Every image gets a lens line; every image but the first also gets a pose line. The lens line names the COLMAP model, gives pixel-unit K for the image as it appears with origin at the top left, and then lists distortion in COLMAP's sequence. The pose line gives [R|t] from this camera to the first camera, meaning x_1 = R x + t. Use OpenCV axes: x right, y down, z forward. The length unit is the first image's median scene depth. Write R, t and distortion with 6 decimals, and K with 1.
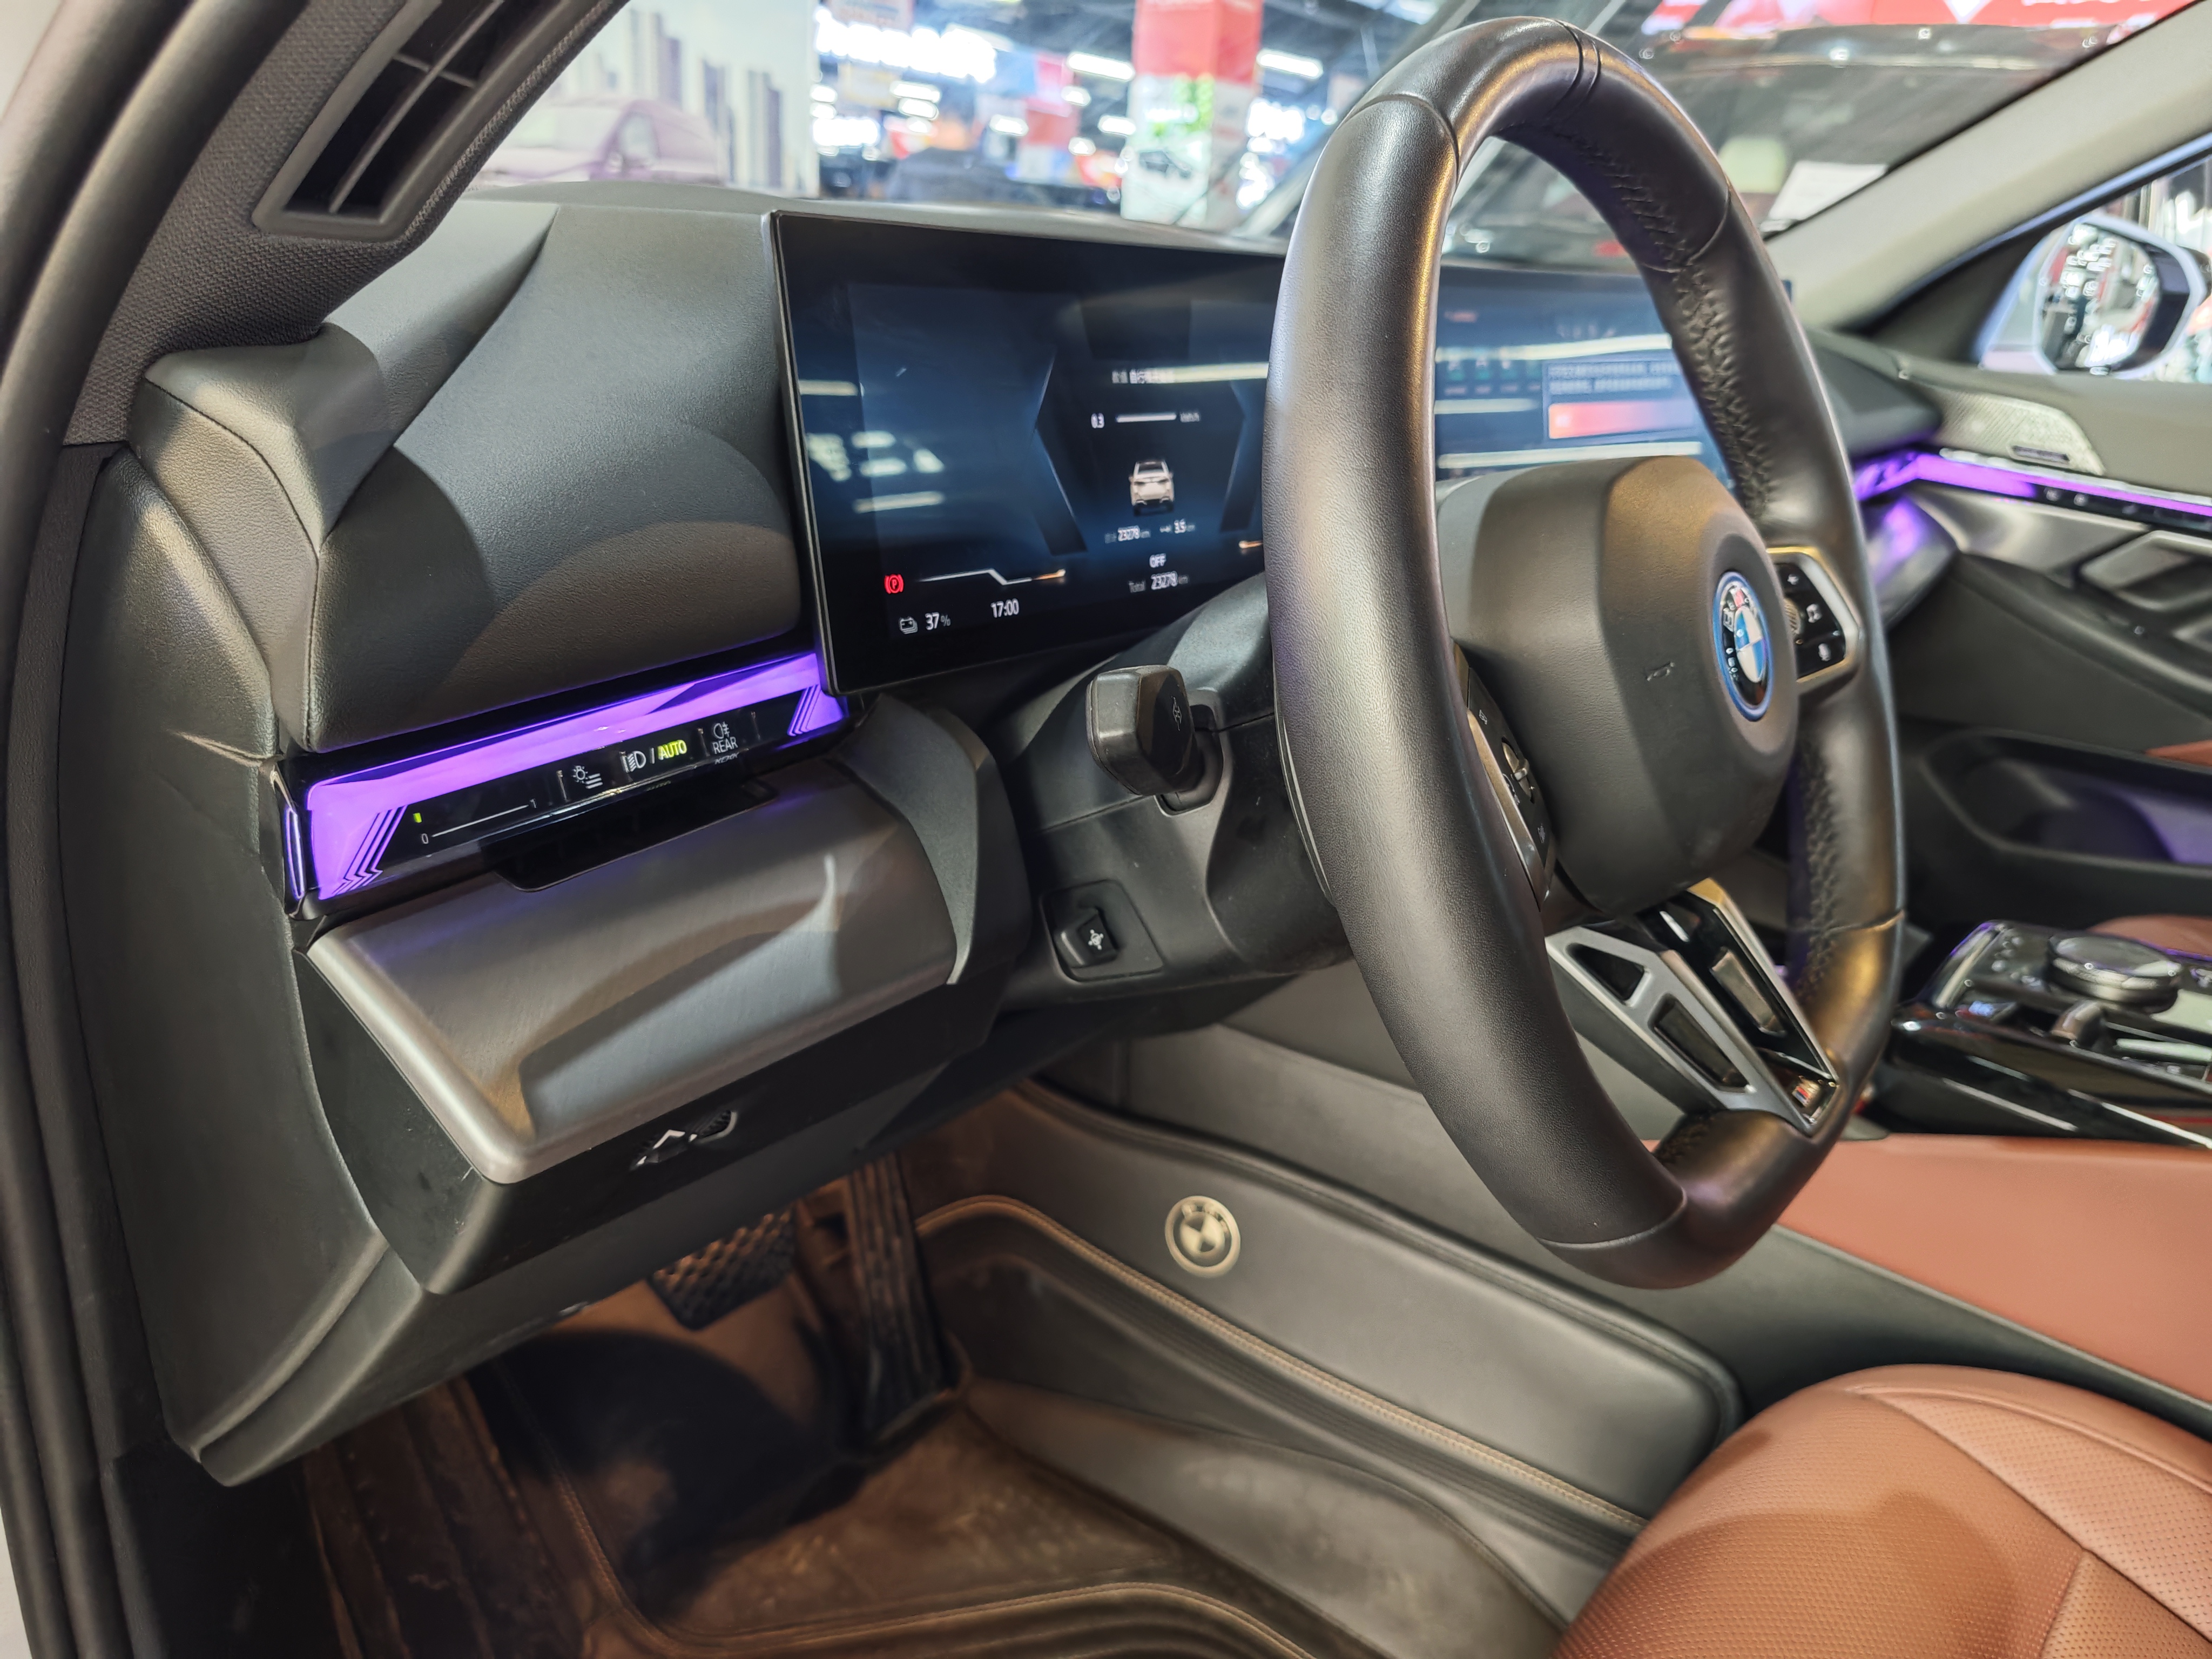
lens RADIAL K [[1544.2, 0, 1115.1], [0, 1544.2, 845.0], [0, 0, 1]] dist [0.007017, -0.024023]
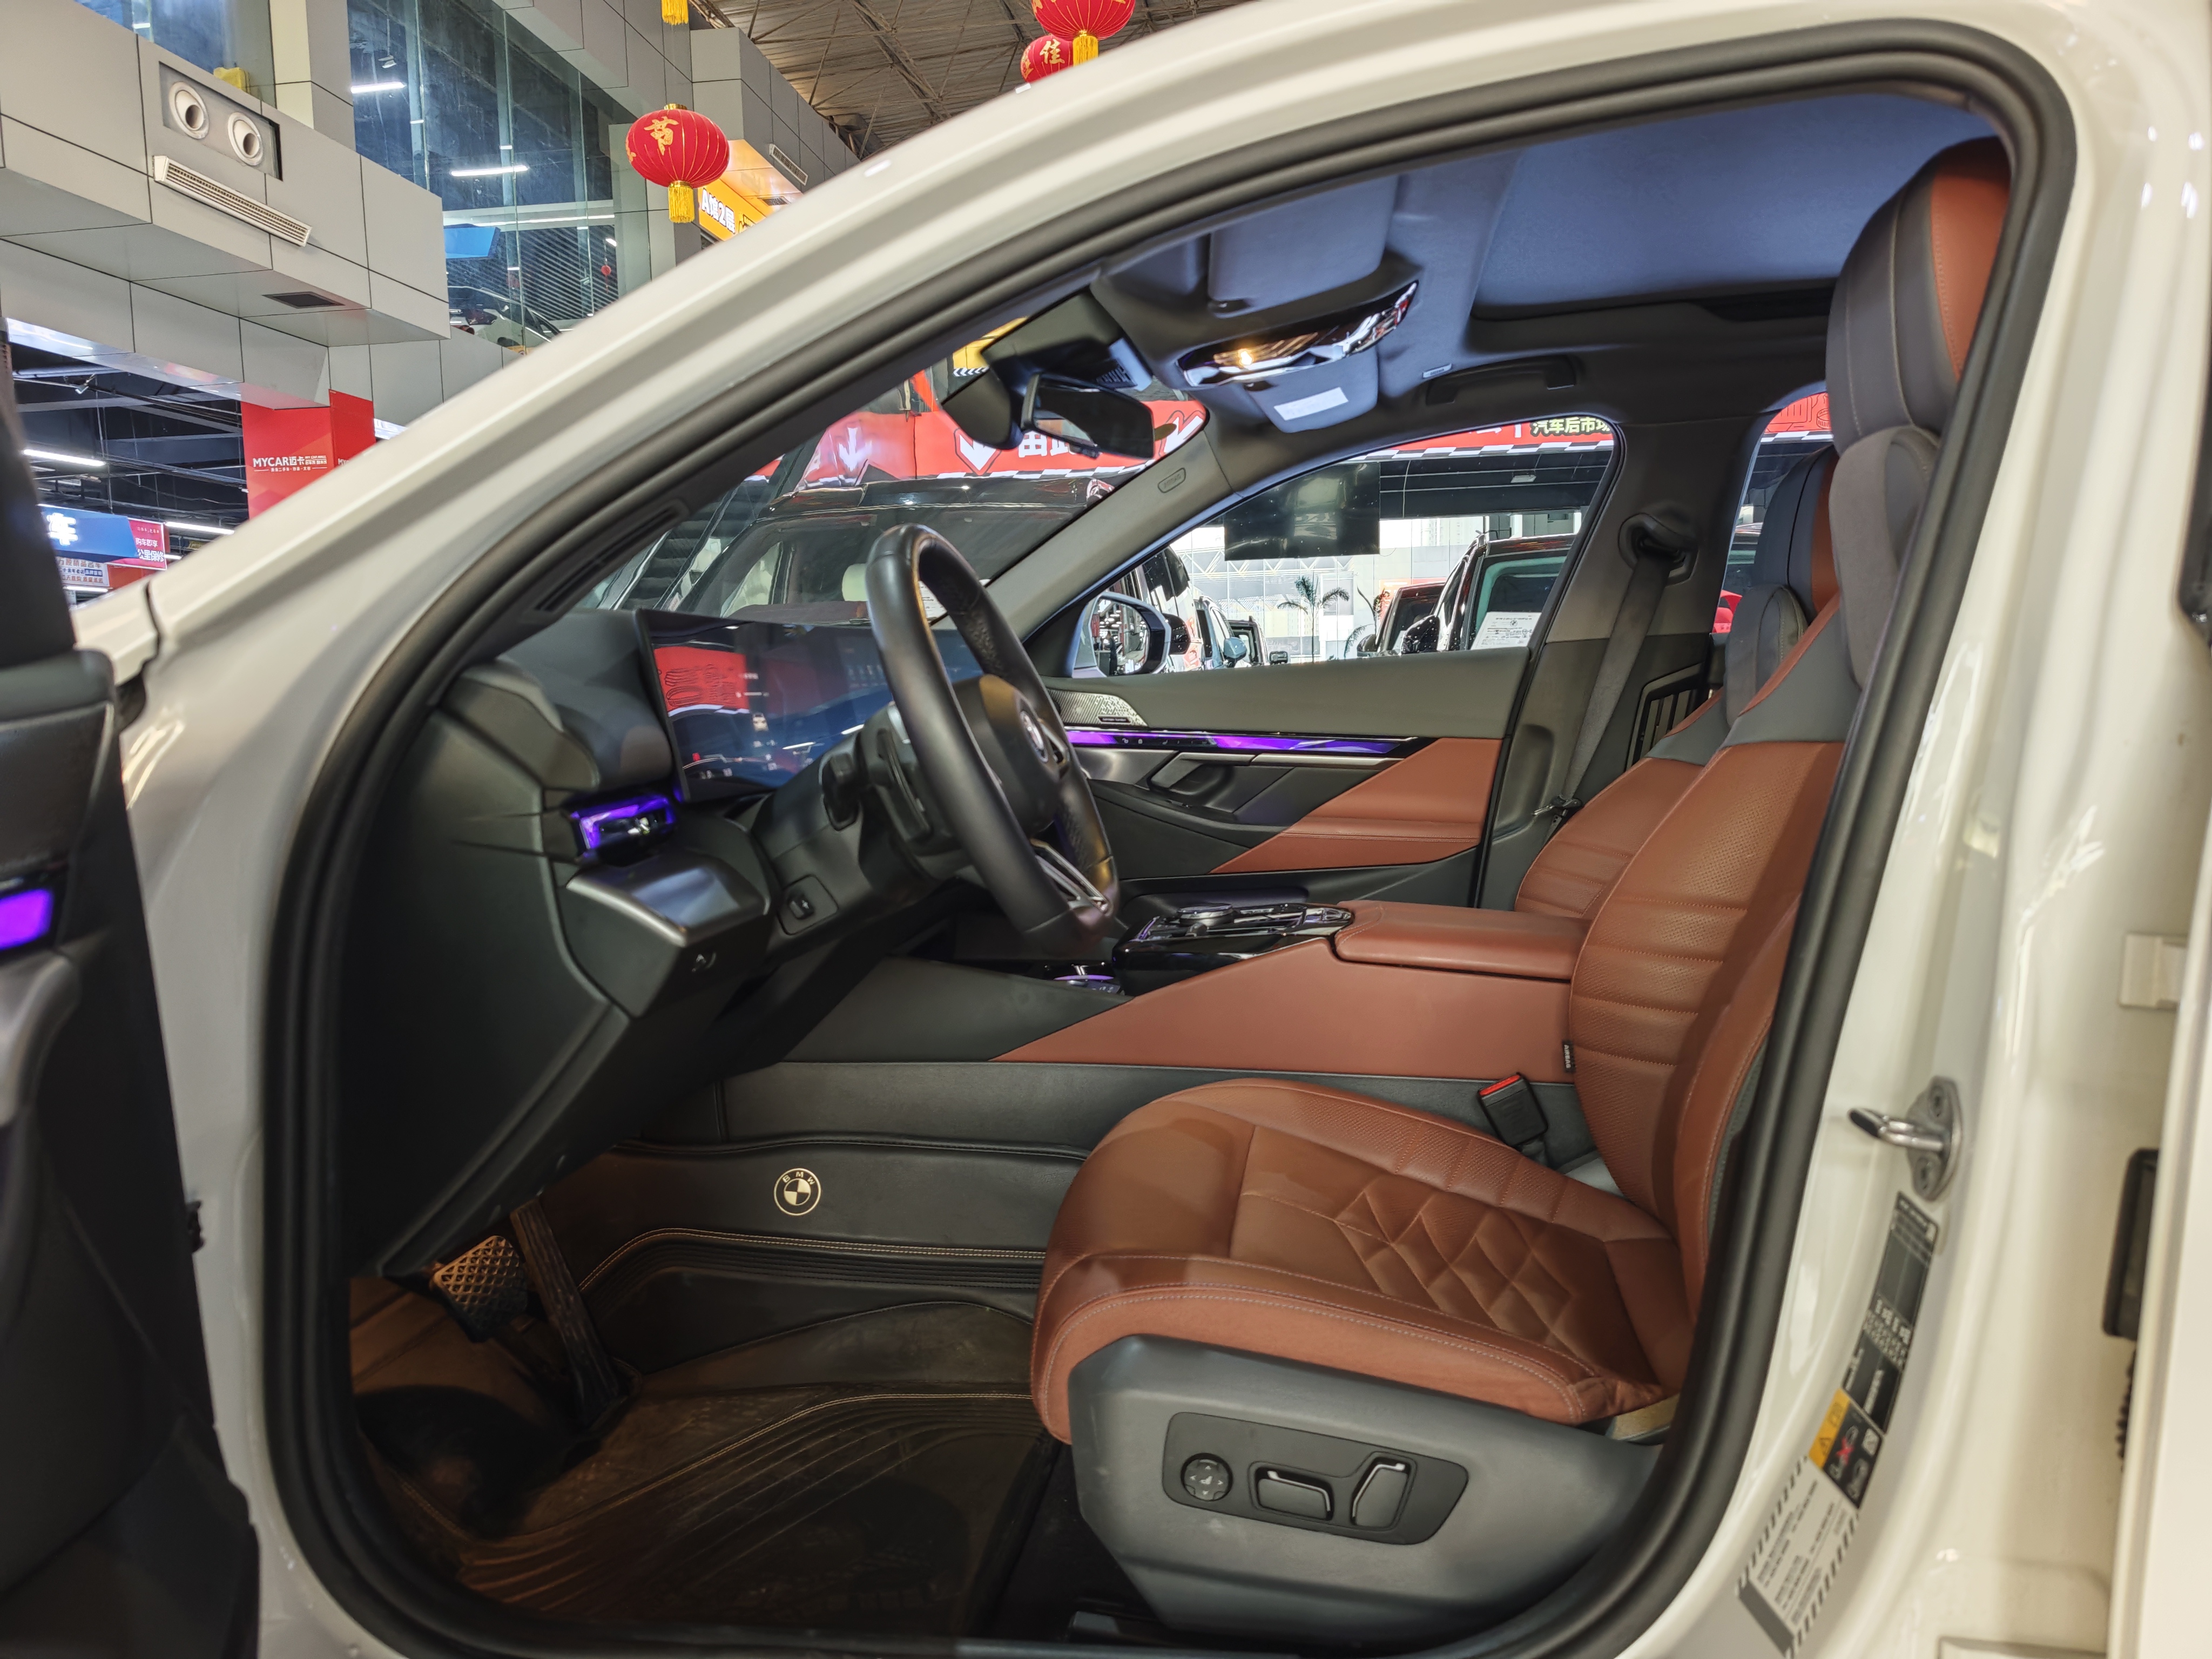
lens RADIAL K [[1544.2, 0, 1113.6], [0, 1544.2, 836.4], [0, 0, 1]] dist [0.007017, -0.024023]
pose [[0.856719, -0.134668, 0.497893, -0.419688], [0.259717, 0.946638, -0.190849, 0.294135], [-0.445624, 0.292815, 0.845978, -0.641607]]
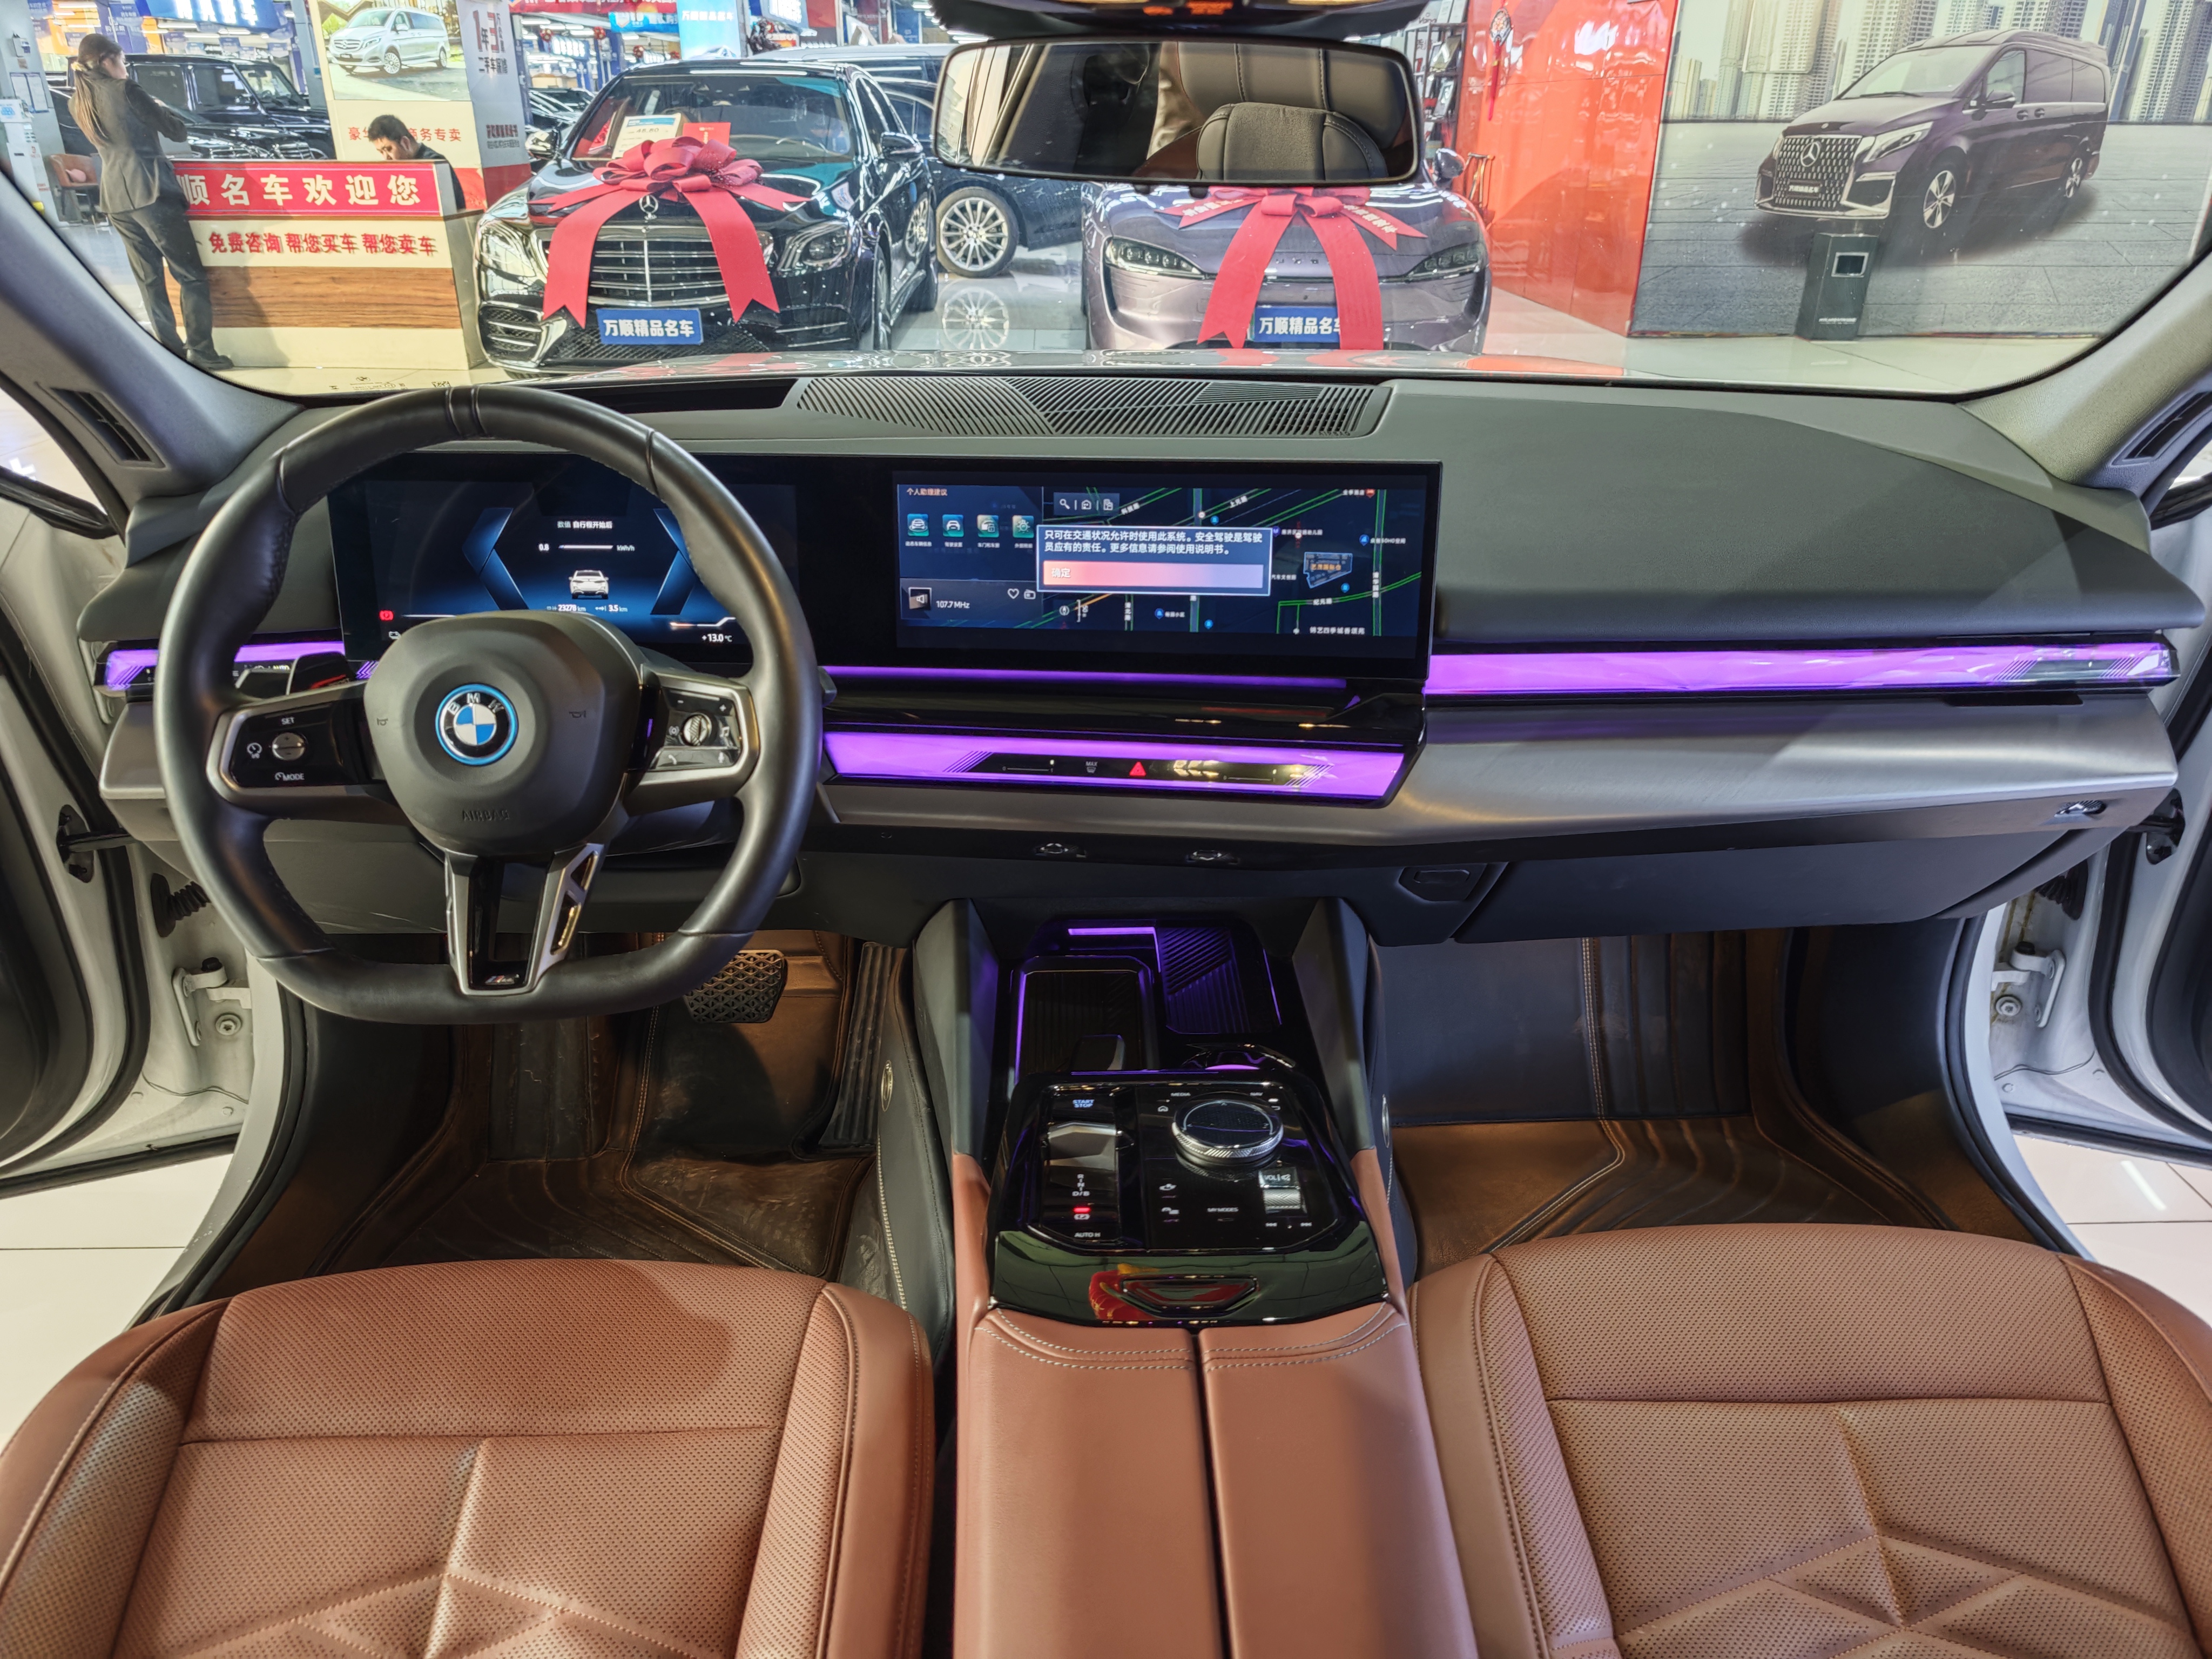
lens RADIAL K [[1544.2, 0, 1108.7], [0, 1544.2, 829.8], [0, 0, 1]] dist [0.007017, -0.024023]
pose [[0.647098, 0.268363, -0.713615, 1.164314], [-0.242280, 0.959866, 0.141272, -0.234574], [0.722887, 0.081478, 0.686146, 0.146440]]
